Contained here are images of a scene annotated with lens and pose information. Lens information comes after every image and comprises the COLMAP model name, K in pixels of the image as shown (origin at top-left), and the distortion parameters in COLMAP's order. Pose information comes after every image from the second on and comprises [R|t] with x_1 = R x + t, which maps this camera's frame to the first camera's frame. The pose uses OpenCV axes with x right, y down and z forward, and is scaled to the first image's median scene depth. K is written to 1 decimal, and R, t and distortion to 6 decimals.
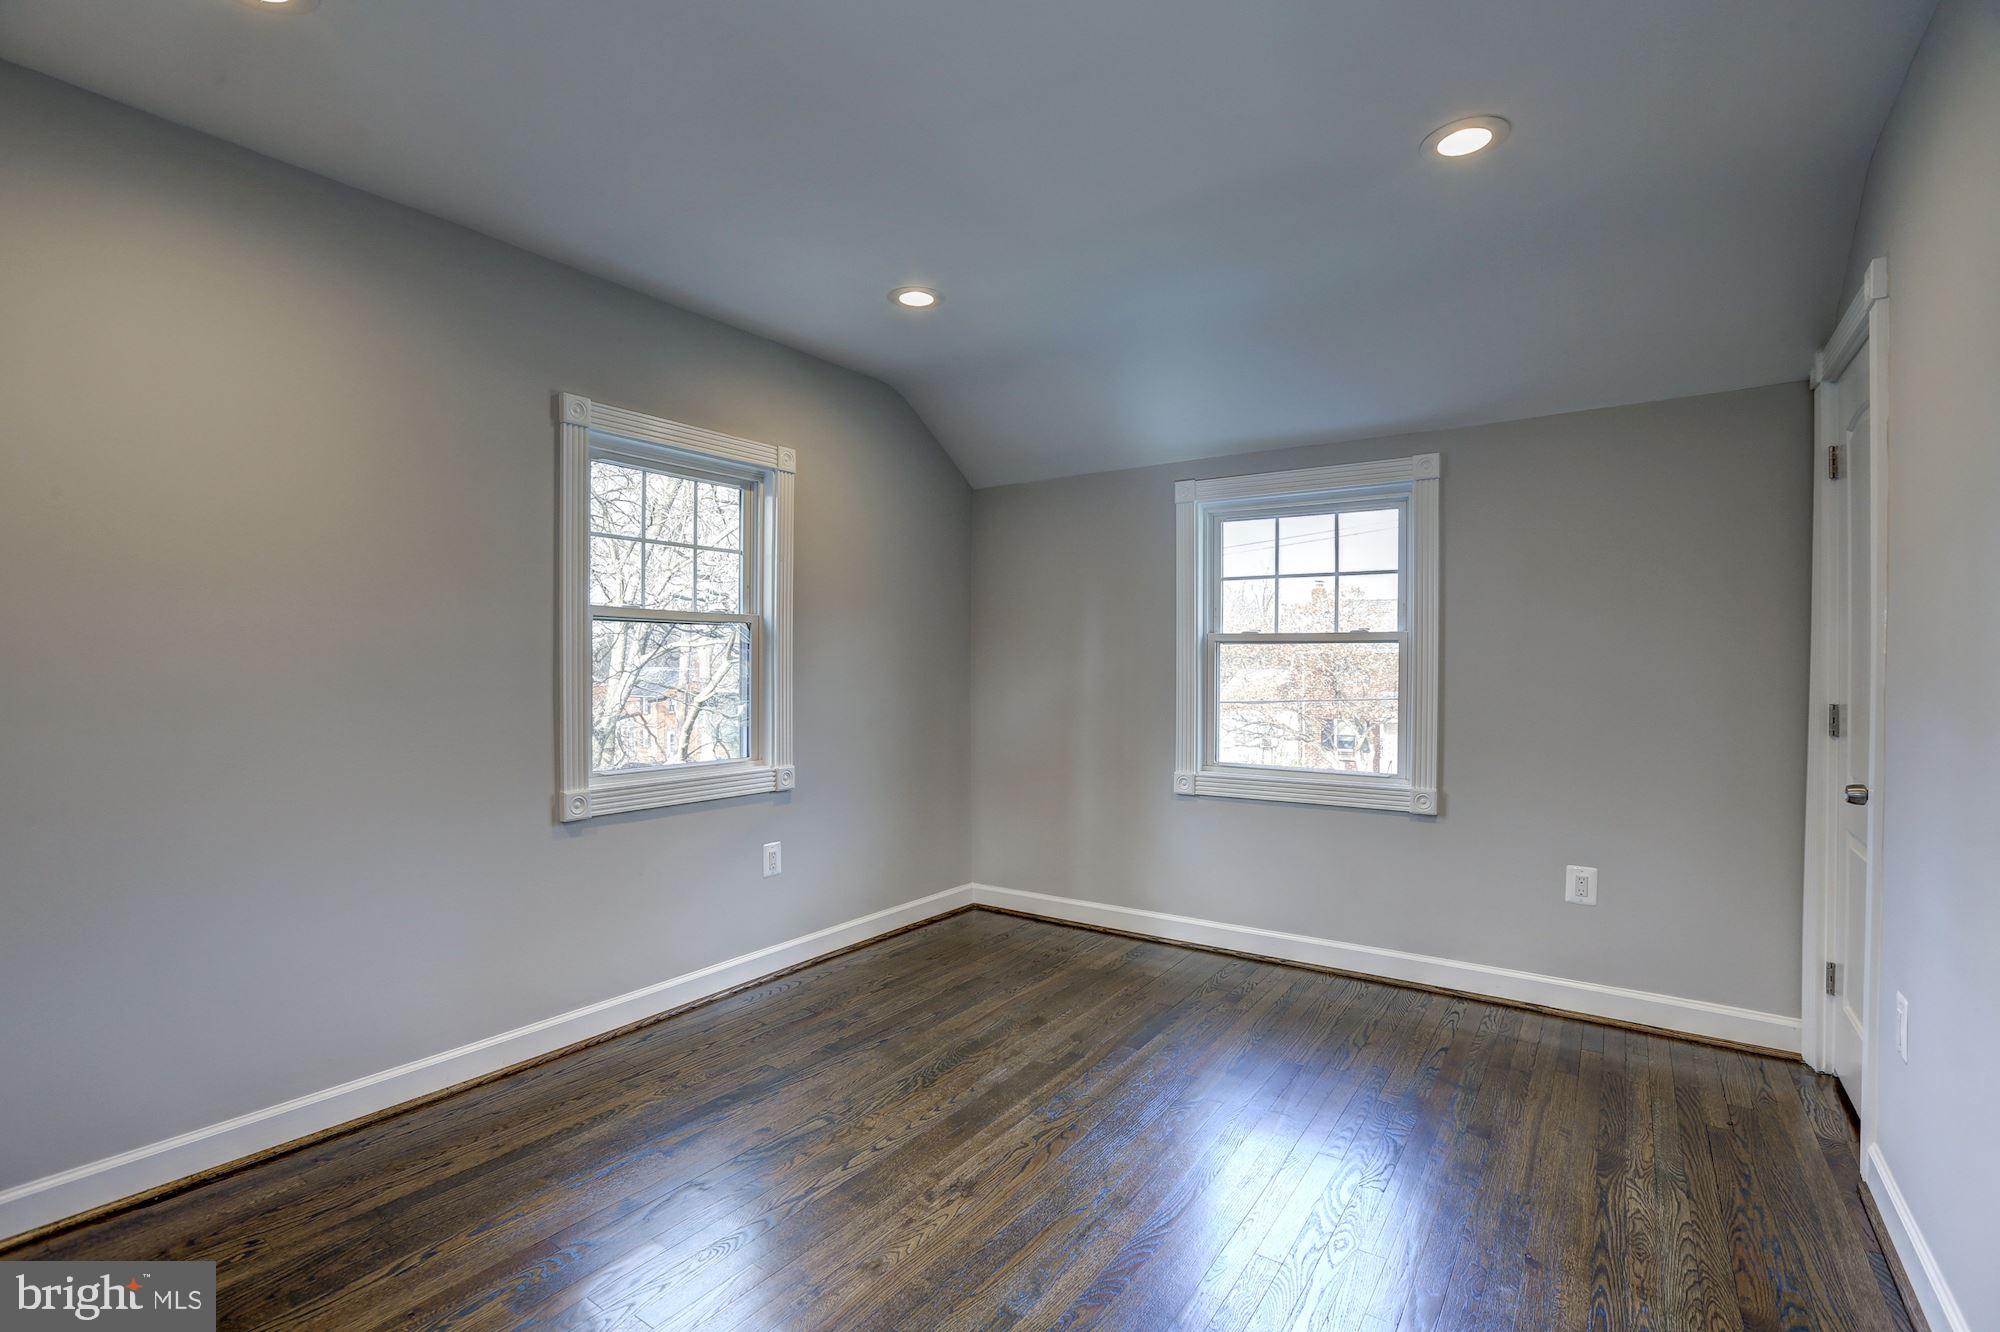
lens RADIAL K [[913.2, 0, 993.4], [0, 913.2, 672.3], [0, 0, 1]] dist [-0.038460, 0.012010]
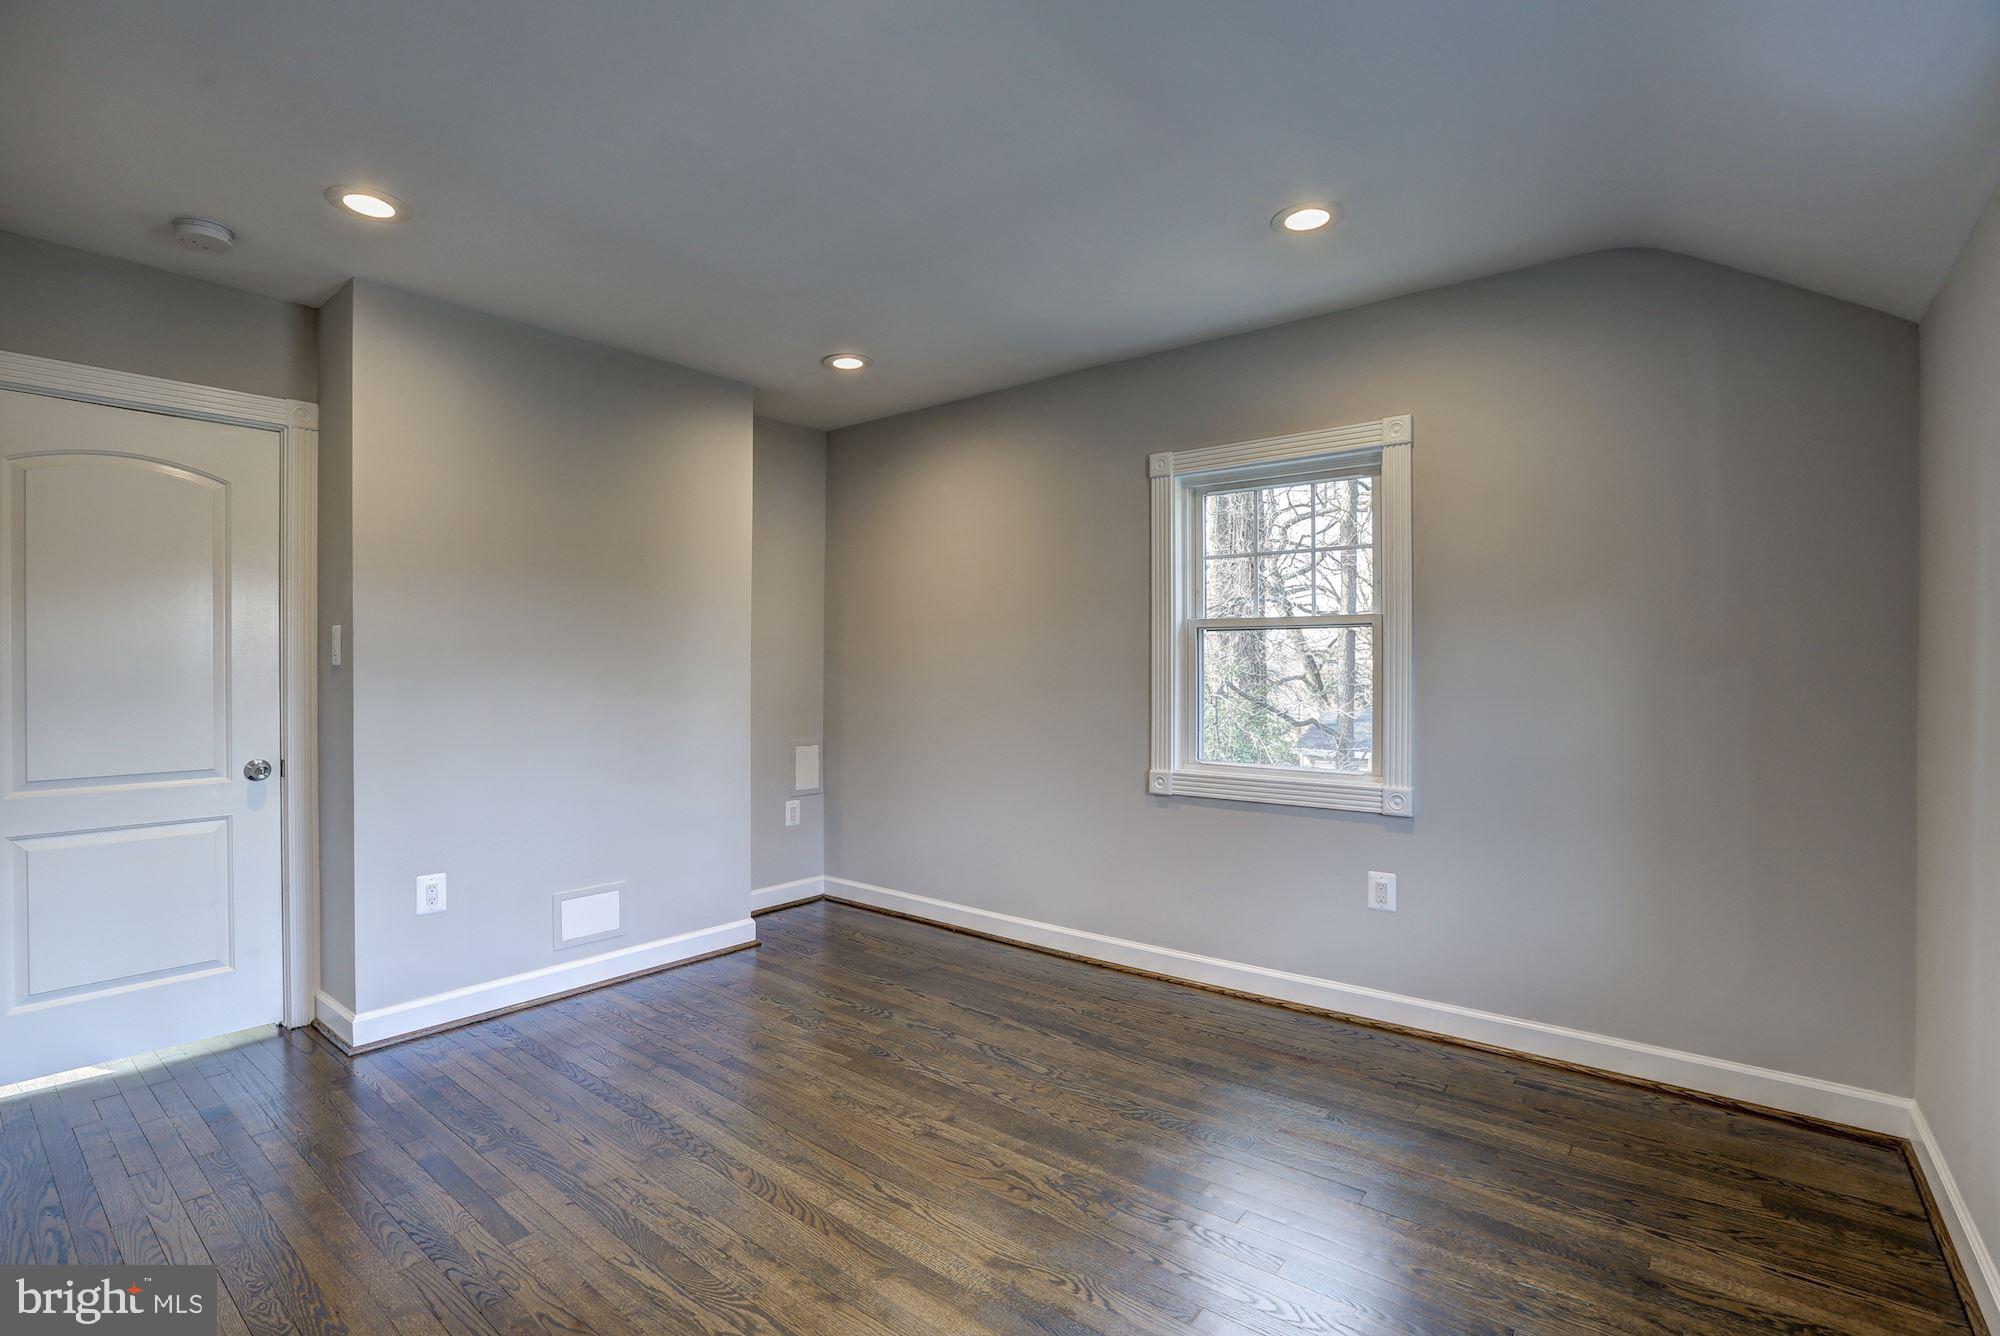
lens RADIAL K [[913.2, 0, 993.4], [0, 913.2, 674.3], [0, 0, 1]] dist [-0.038460, 0.012010]
pose [[-0.051844, 0.008942, -0.998615, 0.801562], [-0.003932, 0.999950, 0.009158, -0.012555], [0.998647, 0.004401, -0.051807, 0.832869]]
